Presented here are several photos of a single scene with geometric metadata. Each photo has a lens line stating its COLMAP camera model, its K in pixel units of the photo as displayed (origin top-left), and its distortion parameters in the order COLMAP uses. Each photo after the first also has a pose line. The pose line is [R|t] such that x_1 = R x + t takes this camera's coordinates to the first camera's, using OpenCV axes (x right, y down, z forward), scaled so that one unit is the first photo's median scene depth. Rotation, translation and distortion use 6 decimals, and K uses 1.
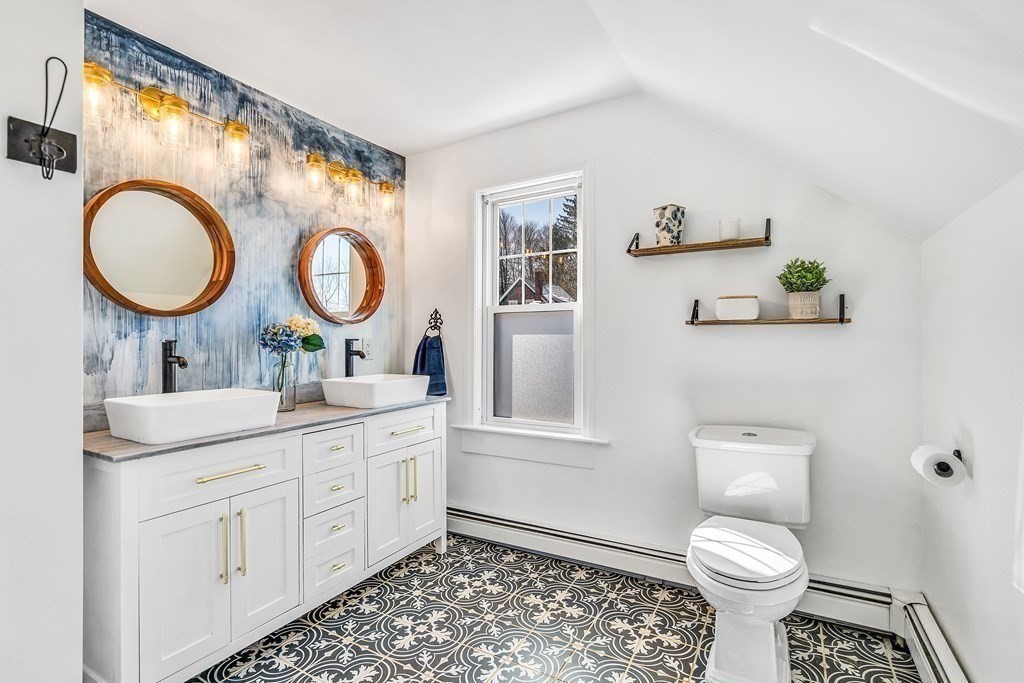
lens RADIAL K [[474.5, 0, 510.8], [0, 474.5, 340.5], [0, 0, 1]] dist [-0.003199, 0.002997]
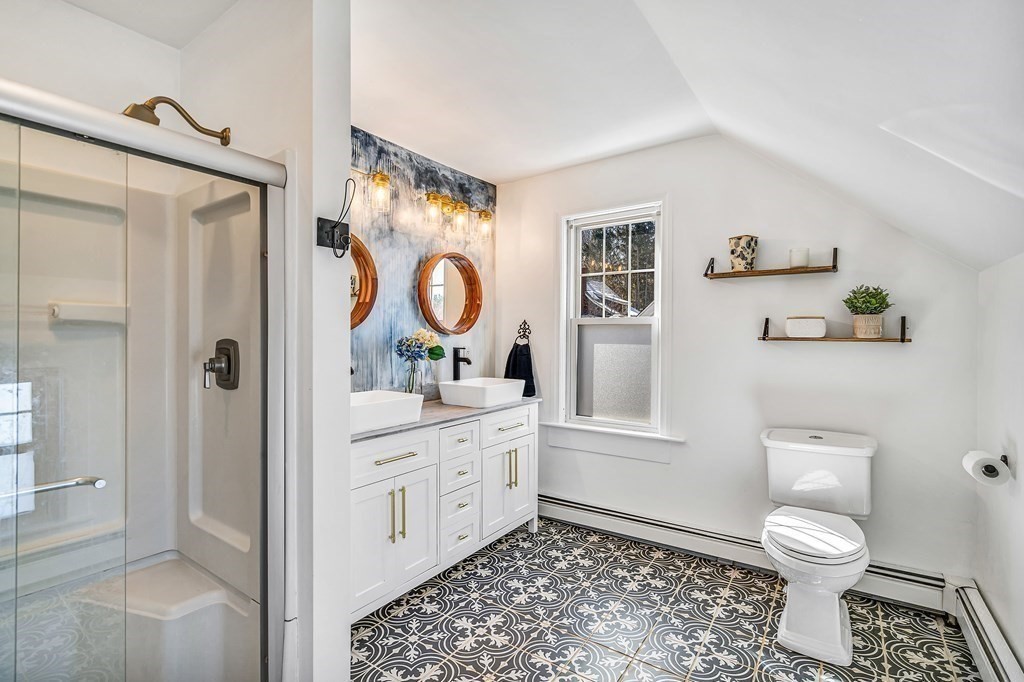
lens RADIAL K [[474.5, 0, 511.2], [0, 474.5, 340.8], [0, 0, 1]] dist [-0.003199, 0.002997]
pose [[0.996682, 0.007820, -0.081023, -0.134930], [-0.006833, 0.999899, 0.012445, -0.043258], [0.081112, -0.011850, 0.996635, -0.193765]]
